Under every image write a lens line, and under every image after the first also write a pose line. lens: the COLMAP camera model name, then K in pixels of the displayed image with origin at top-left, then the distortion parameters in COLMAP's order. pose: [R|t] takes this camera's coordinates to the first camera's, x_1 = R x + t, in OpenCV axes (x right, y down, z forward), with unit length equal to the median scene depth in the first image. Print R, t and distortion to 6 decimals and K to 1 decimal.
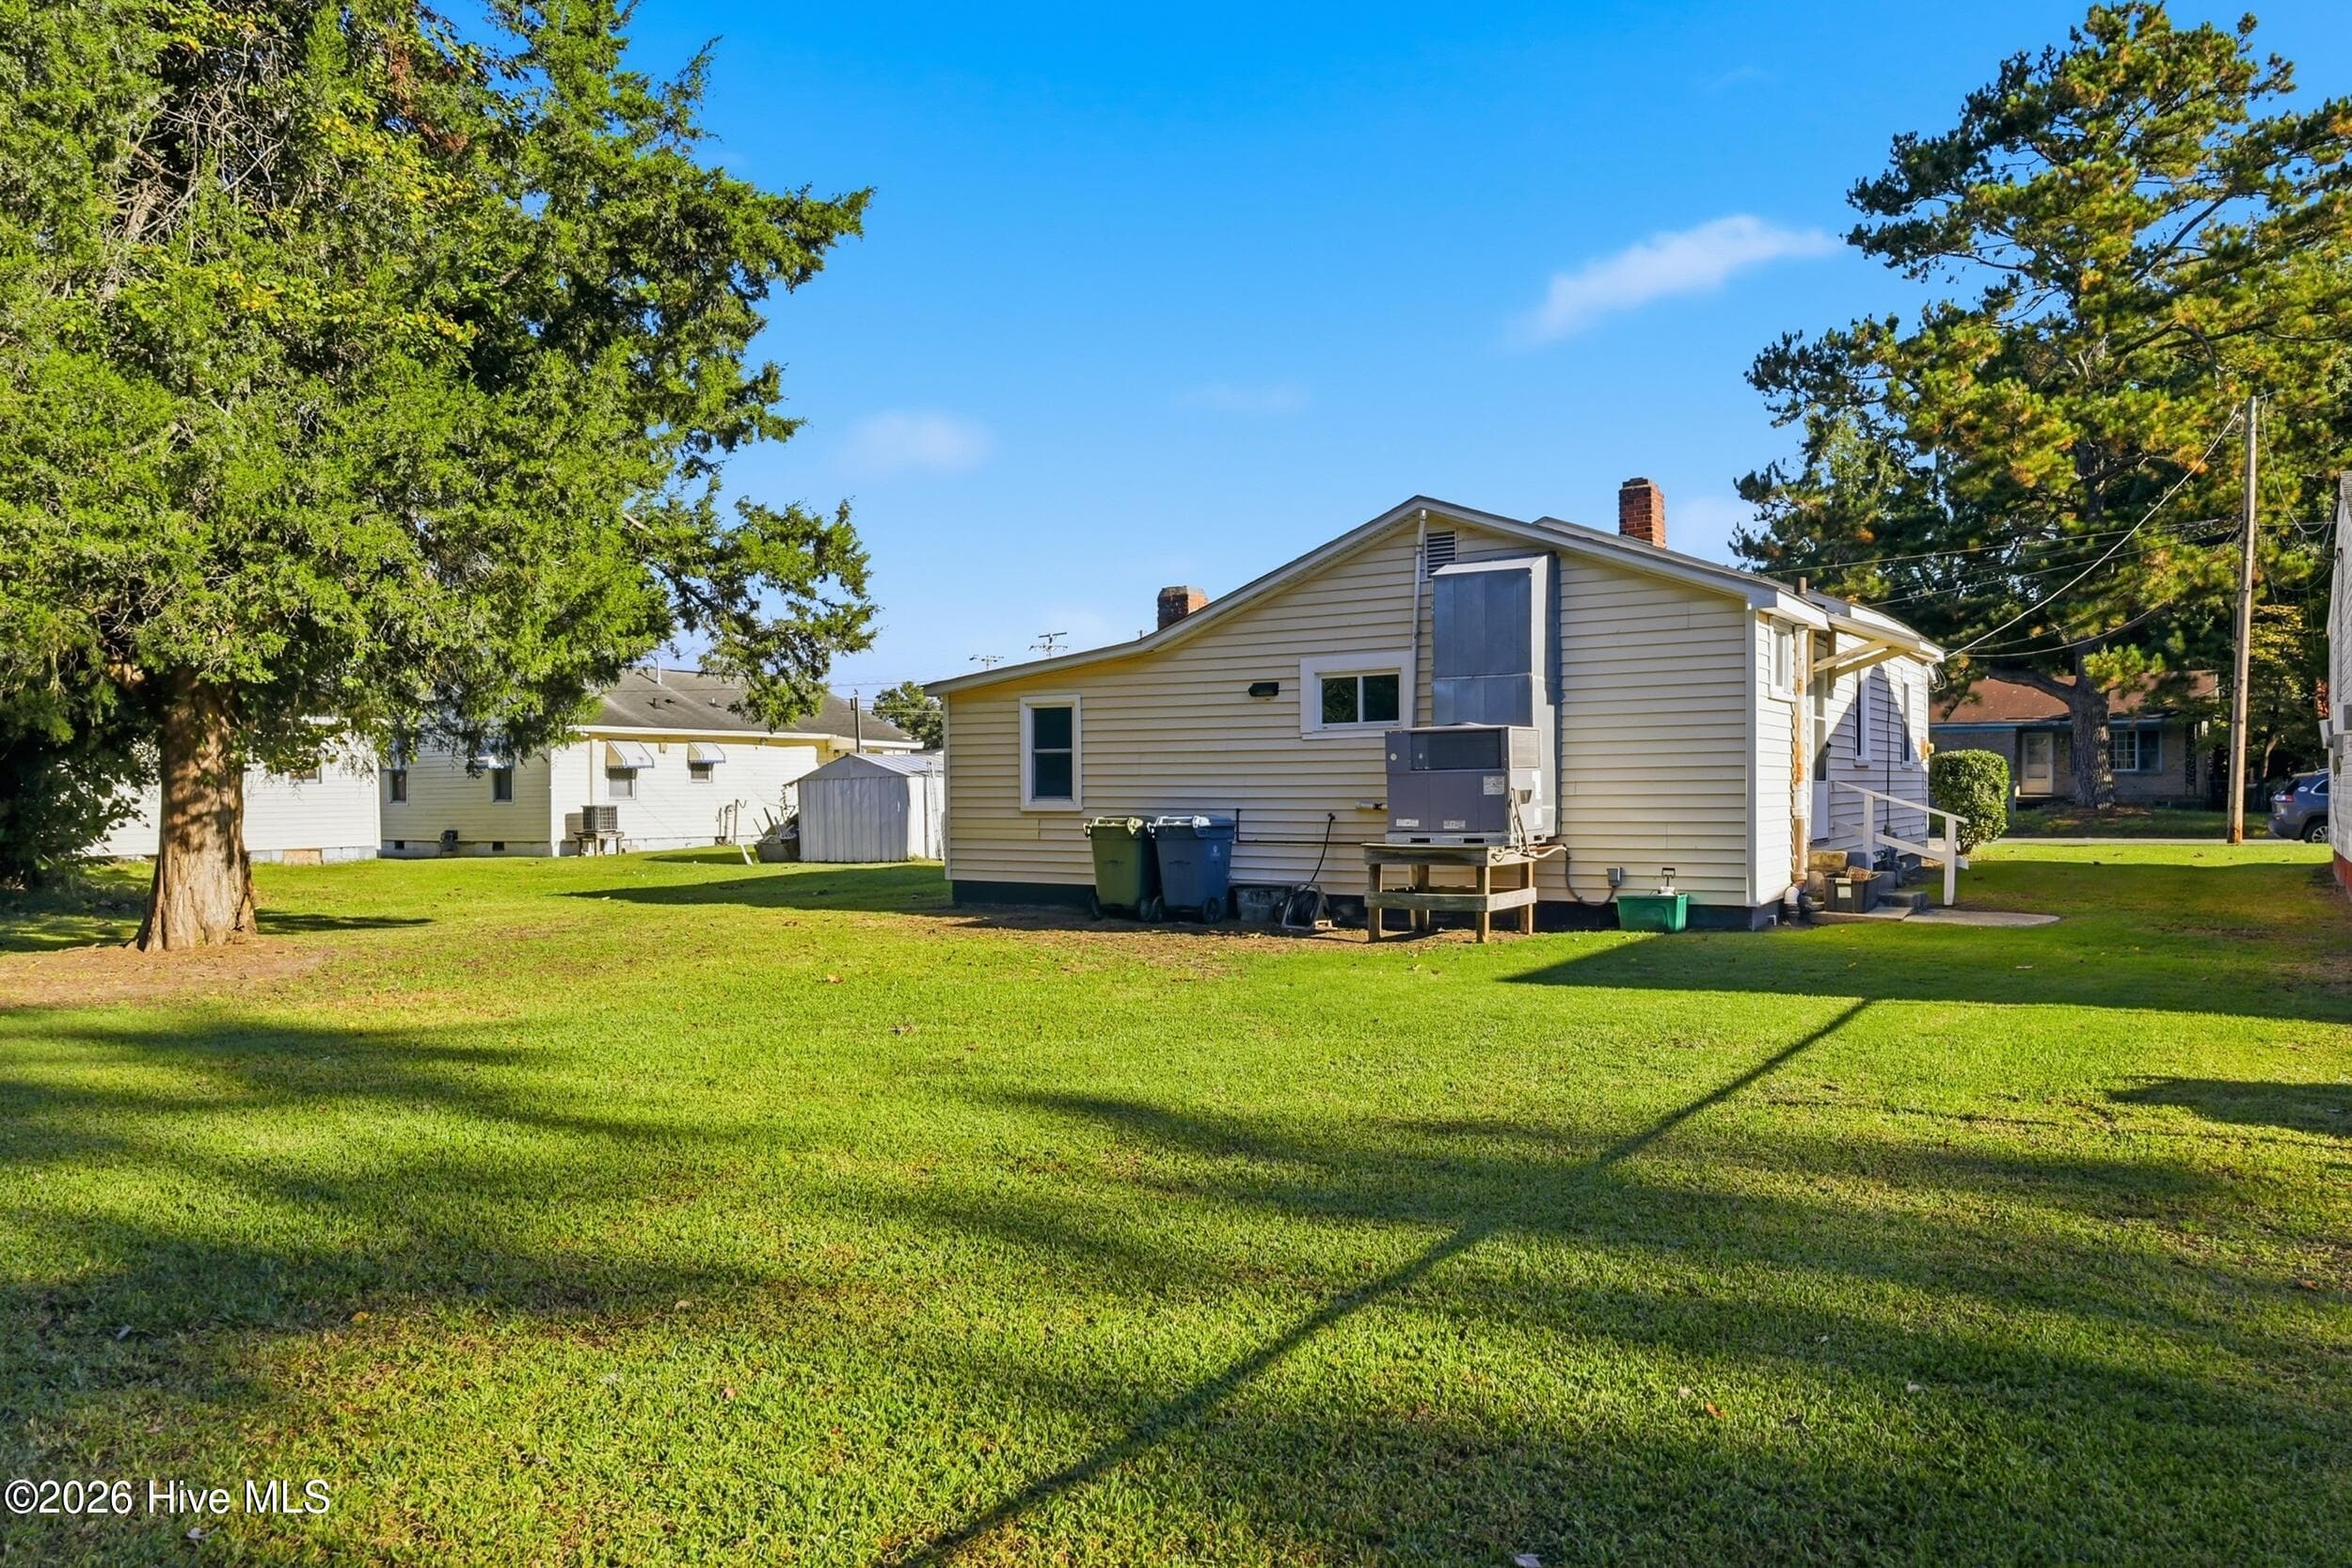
lens RADIAL K [[1637.4, 0, 1176.7], [0, 1637.4, 785.2], [0, 0, 1]] dist [-0.001178, -0.027563]
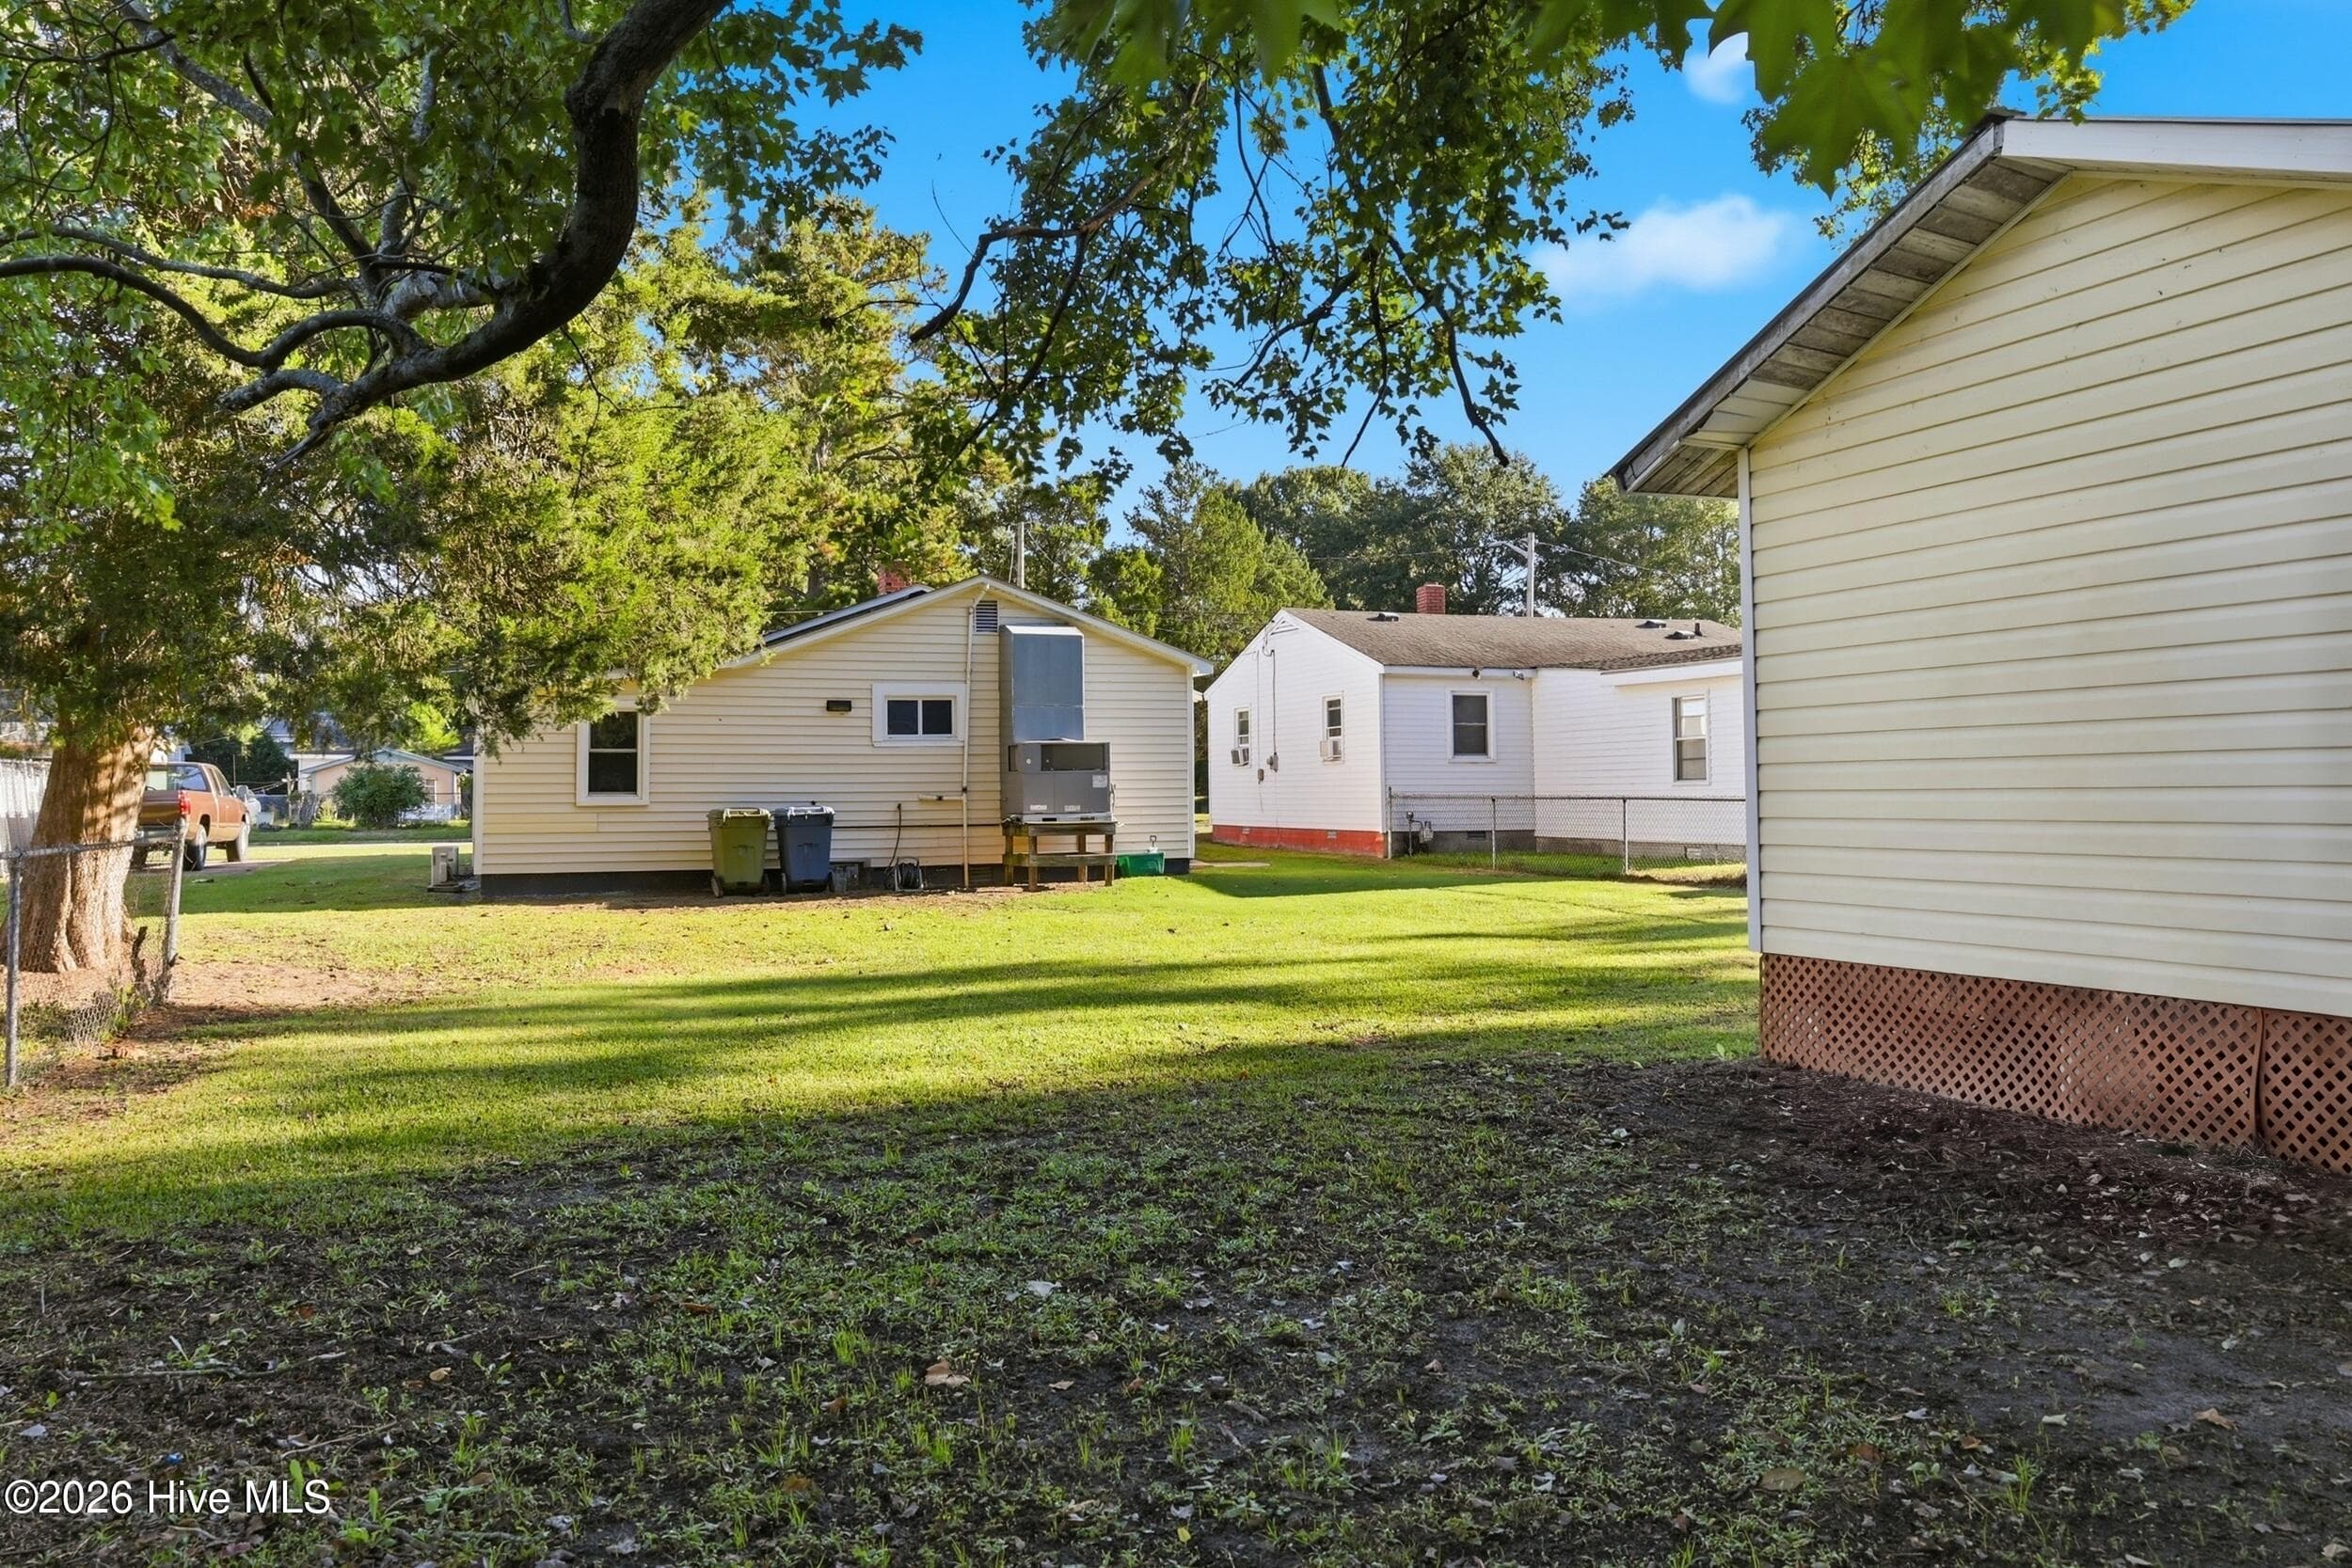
lens RADIAL K [[1637.4, 0, 1176.7], [0, 1637.4, 785.2], [0, 0, 1]] dist [-0.001178, -0.027563]
pose [[0.619695, 0.004262, 0.784831, -0.788993], [0.002959, 0.999965, -0.007766, 0.013092], [-0.784837, 0.007135, 0.619661, 0.019485]]
